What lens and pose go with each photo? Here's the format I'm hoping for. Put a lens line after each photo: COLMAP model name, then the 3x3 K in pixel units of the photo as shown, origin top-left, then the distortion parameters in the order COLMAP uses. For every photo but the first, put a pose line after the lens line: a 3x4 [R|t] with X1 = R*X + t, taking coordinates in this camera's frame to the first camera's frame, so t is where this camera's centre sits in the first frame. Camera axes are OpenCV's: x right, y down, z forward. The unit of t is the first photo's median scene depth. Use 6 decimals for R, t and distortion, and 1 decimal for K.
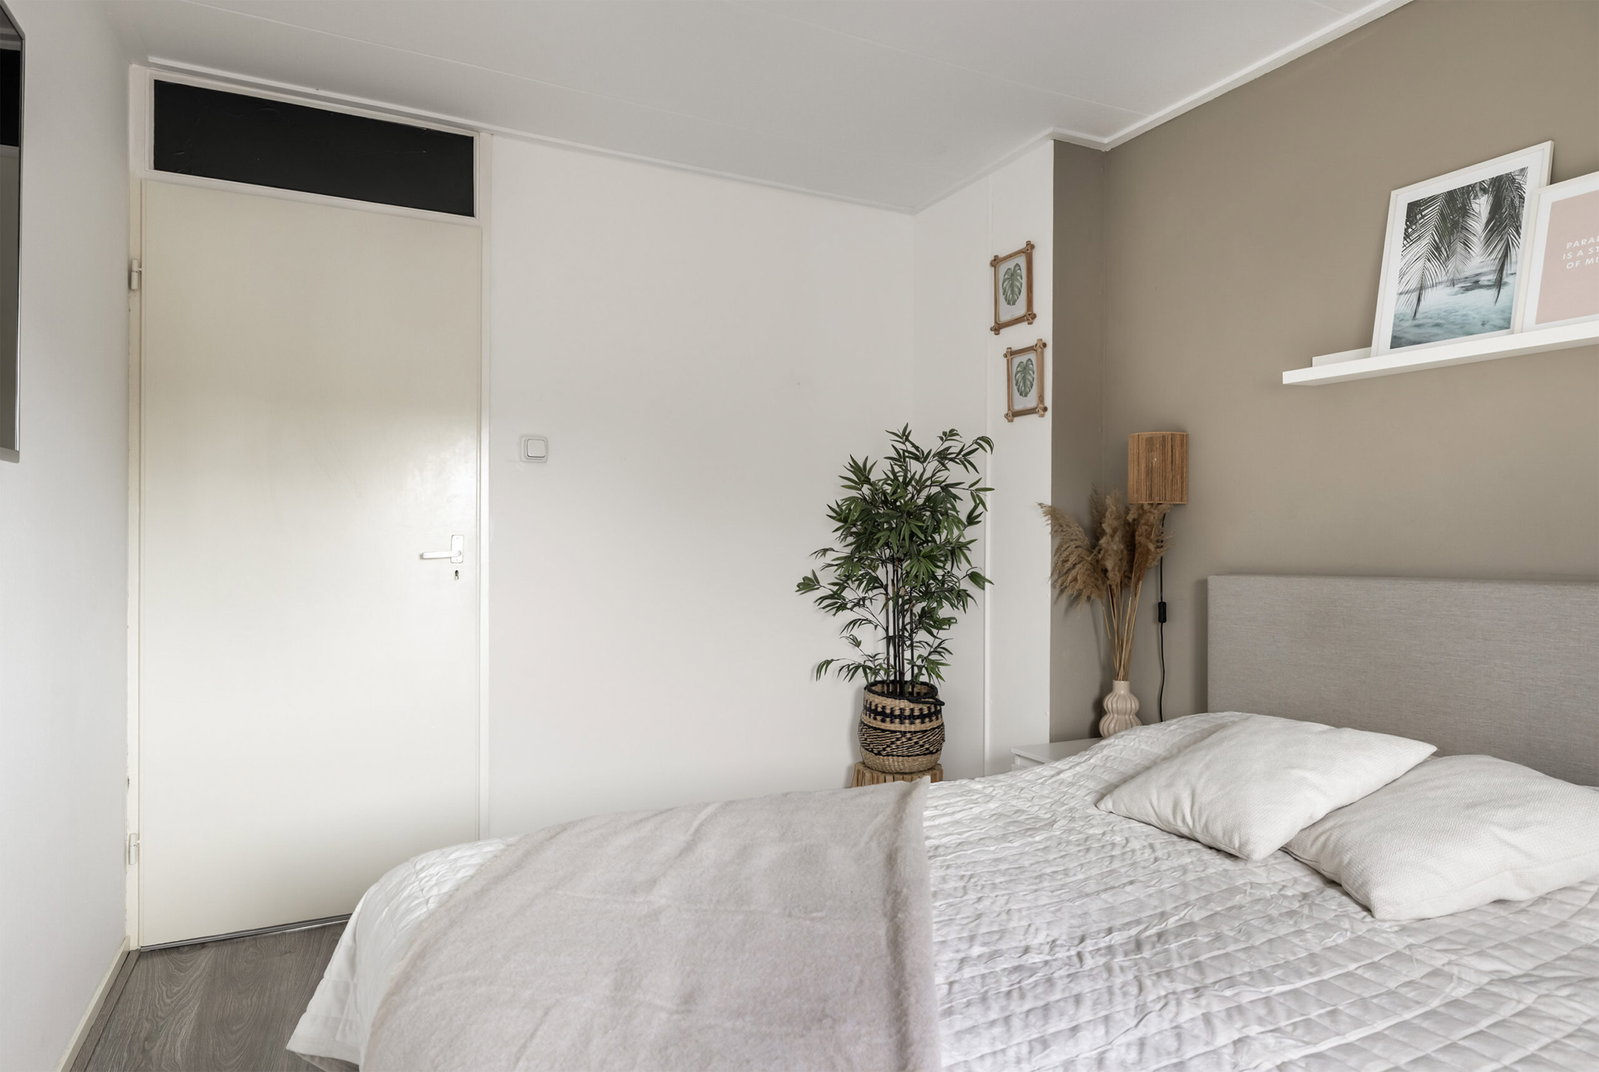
lens RADIAL K [[920.7, 0, 789.5], [0, 920.7, 538.5], [0, 0, 1]] dist [-0.001750, 0.000919]
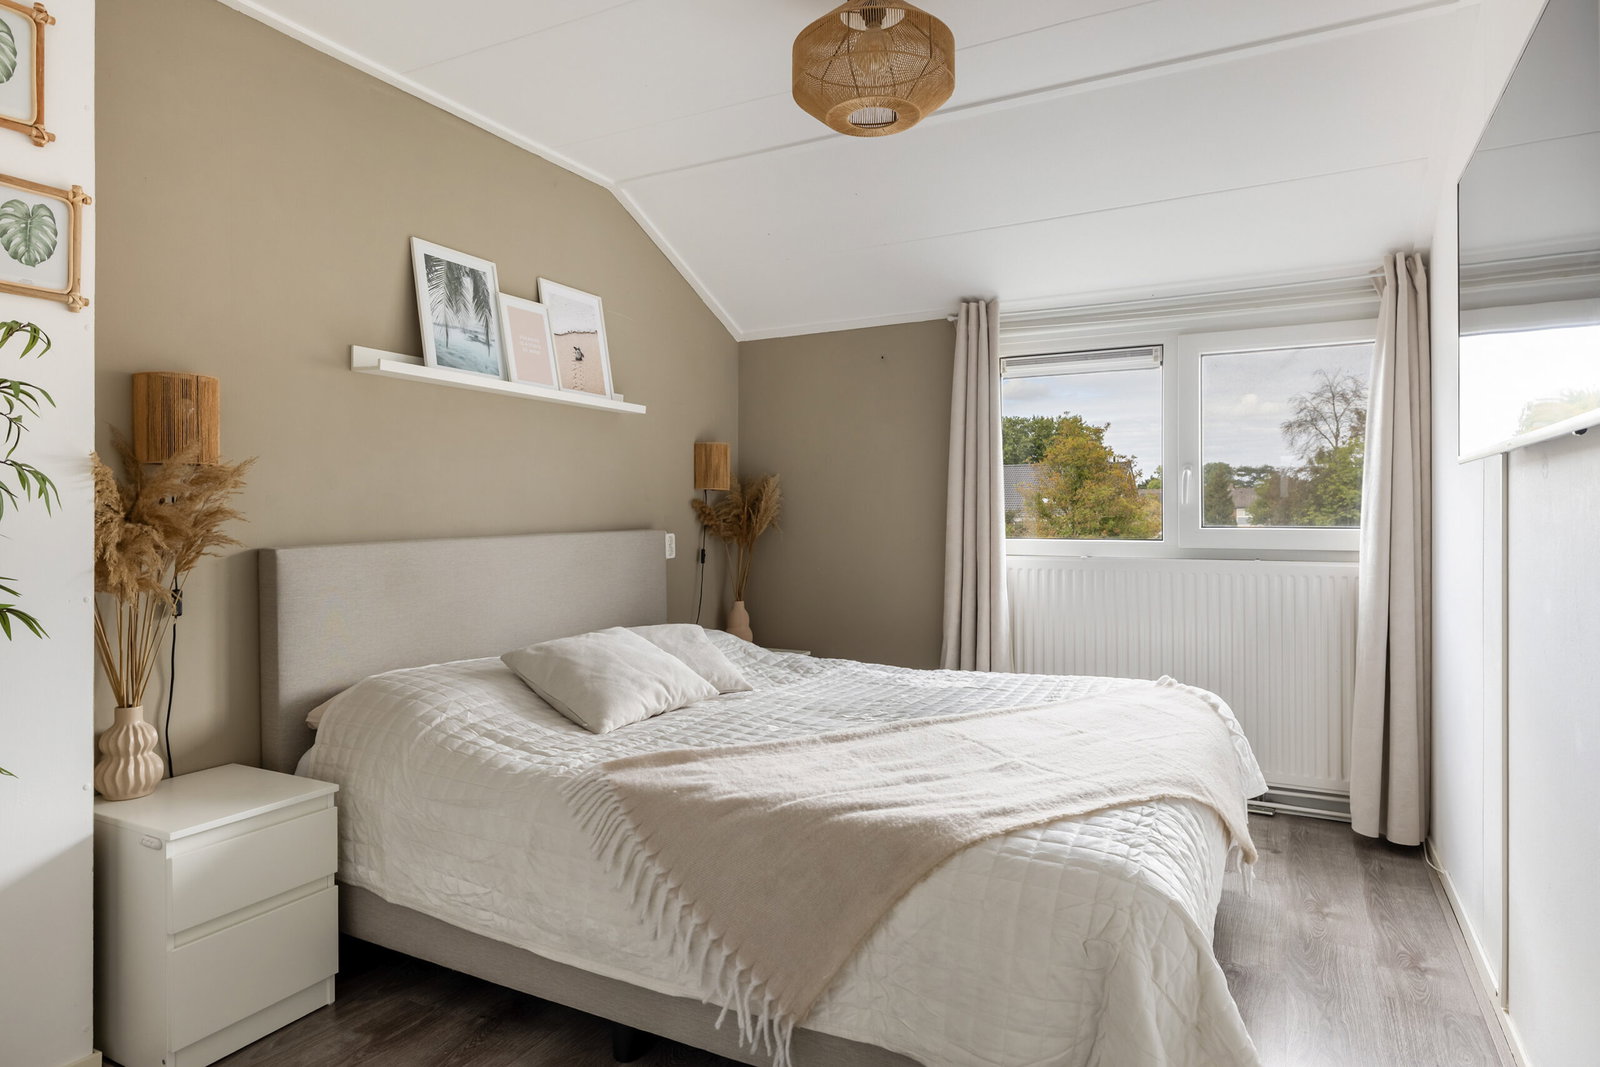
lens RADIAL K [[921.3, 0, 787.6], [0, 921.3, 525.5], [0, 0, 1]] dist [-0.001750, 0.000919]
pose [[-0.572289, -0.010216, 0.819989, -0.735536], [0.002959, 0.999890, 0.014522, 0.004583], [-0.820047, 0.010737, -0.572196, 1.399547]]
